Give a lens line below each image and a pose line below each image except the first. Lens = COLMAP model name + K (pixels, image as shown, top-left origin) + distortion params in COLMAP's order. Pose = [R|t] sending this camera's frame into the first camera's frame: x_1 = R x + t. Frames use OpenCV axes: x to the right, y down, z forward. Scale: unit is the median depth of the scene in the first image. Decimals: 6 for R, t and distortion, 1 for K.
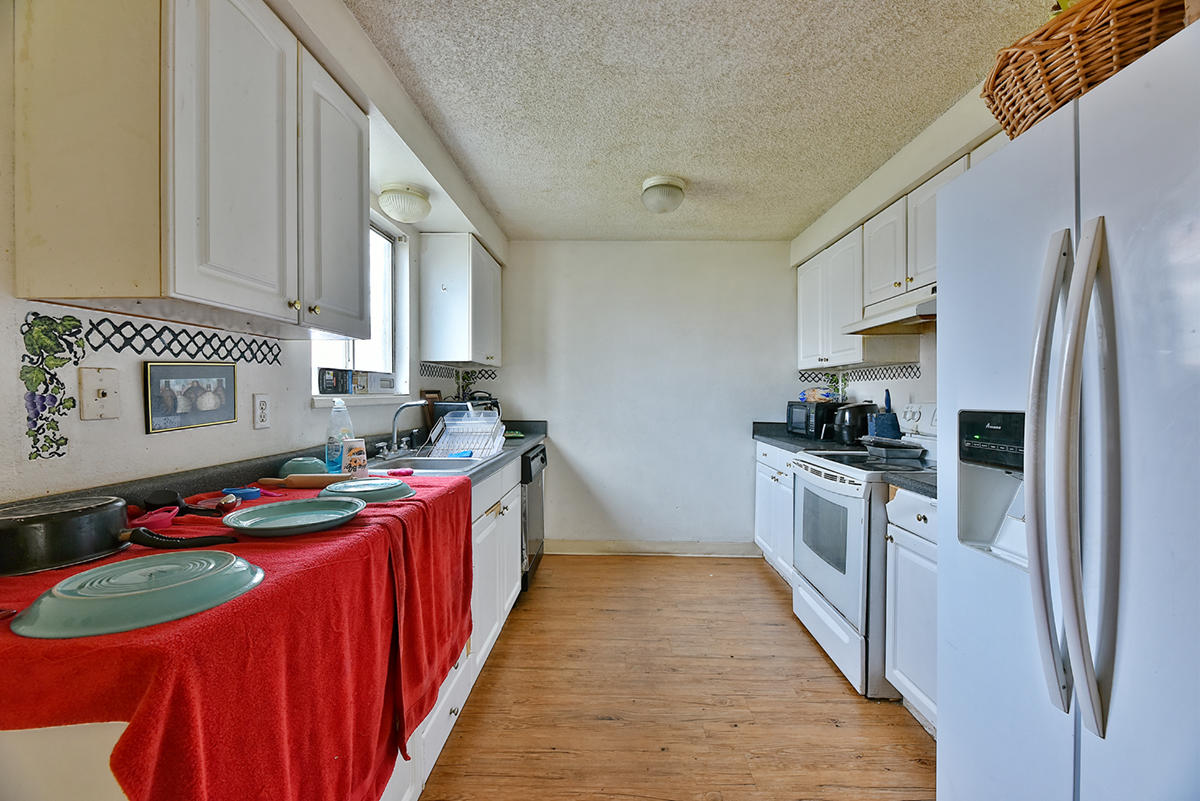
lens RADIAL K [[483.2, 0, 600.0], [0, 483.2, 400.5], [0, 0, 1]] dist [0.000789, -0.003412]
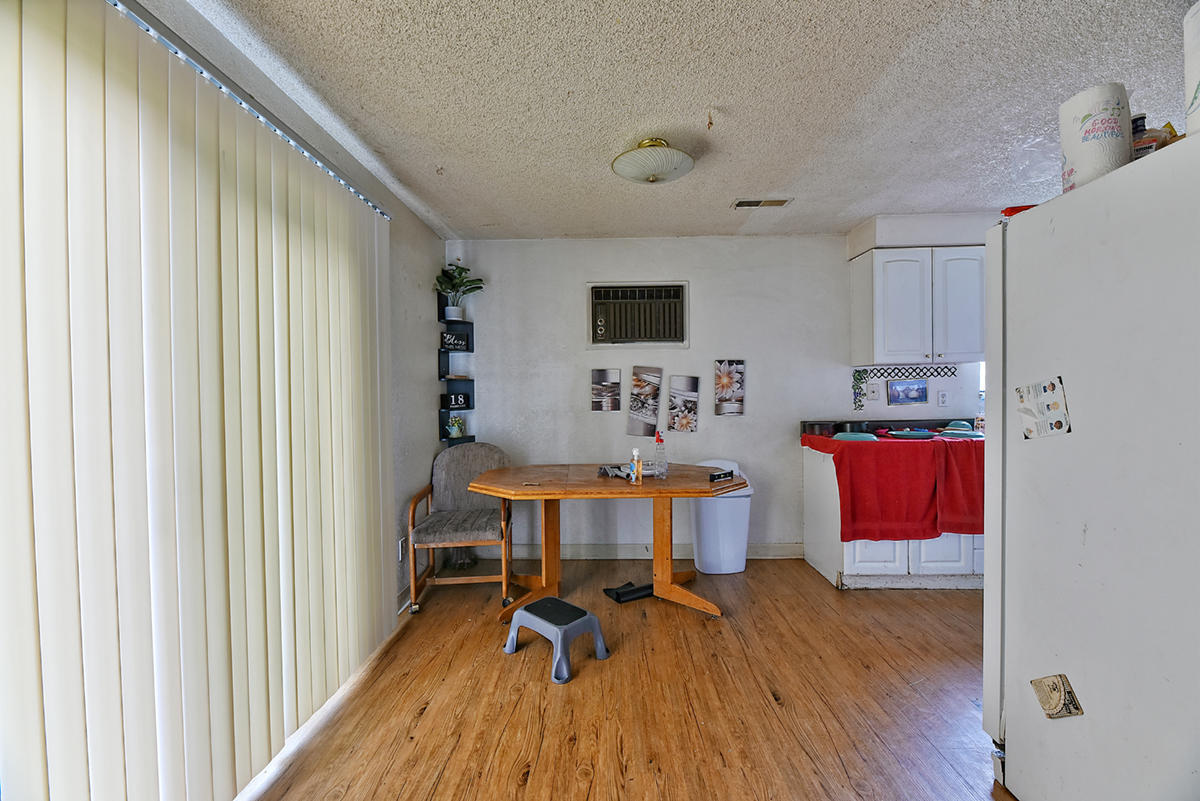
lens RADIAL K [[483.2, 0, 600.0], [0, 483.2, 400.5], [0, 0, 1]] dist [0.000789, -0.003412]
pose [[-0.000341, 0.013753, -0.999905, 1.097635], [0.003006, 0.999901, 0.013752, -0.003026], [0.999995, -0.003001, -0.000382, -0.412060]]
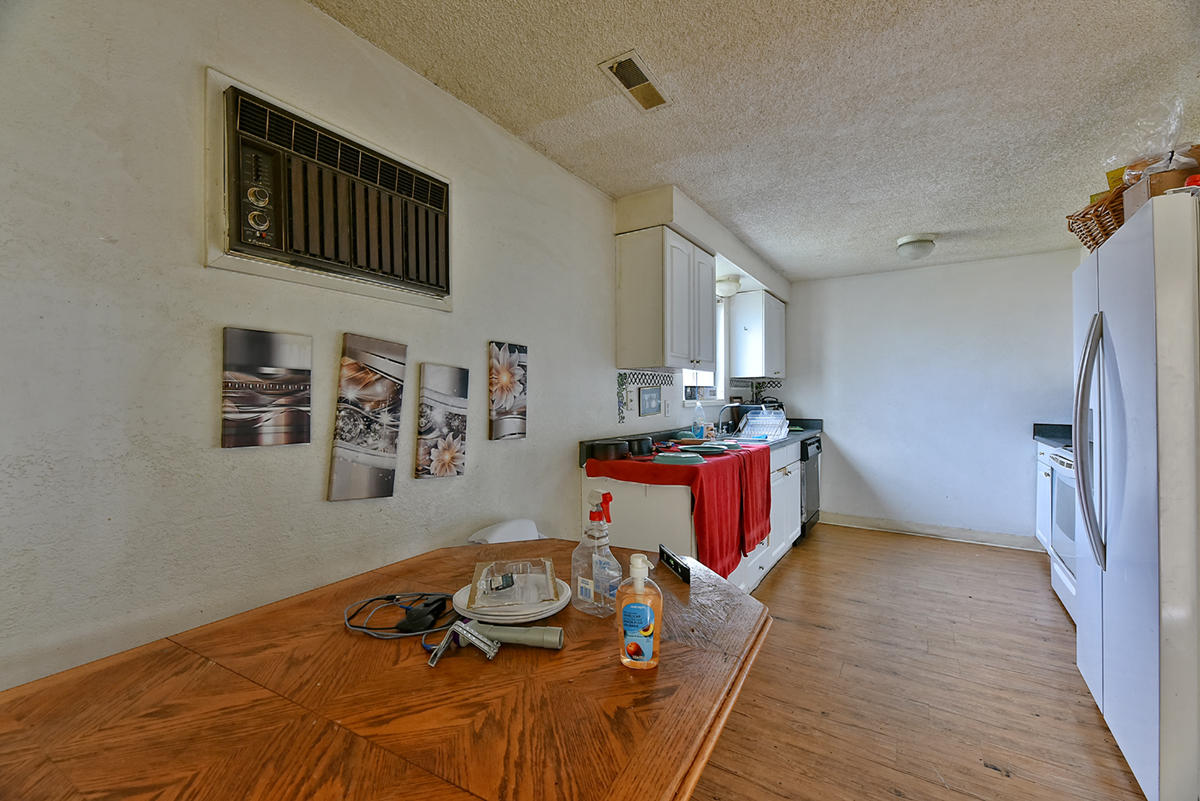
lens RADIAL K [[483.2, 0, 600.0], [0, 483.2, 400.5], [0, 0, 1]] dist [0.000789, -0.003412]
pose [[0.846369, -0.003416, -0.532587, 0.123499], [-0.000575, 0.999973, -0.007328, 0.002688], [0.532597, 0.006508, 0.846344, -0.679403]]
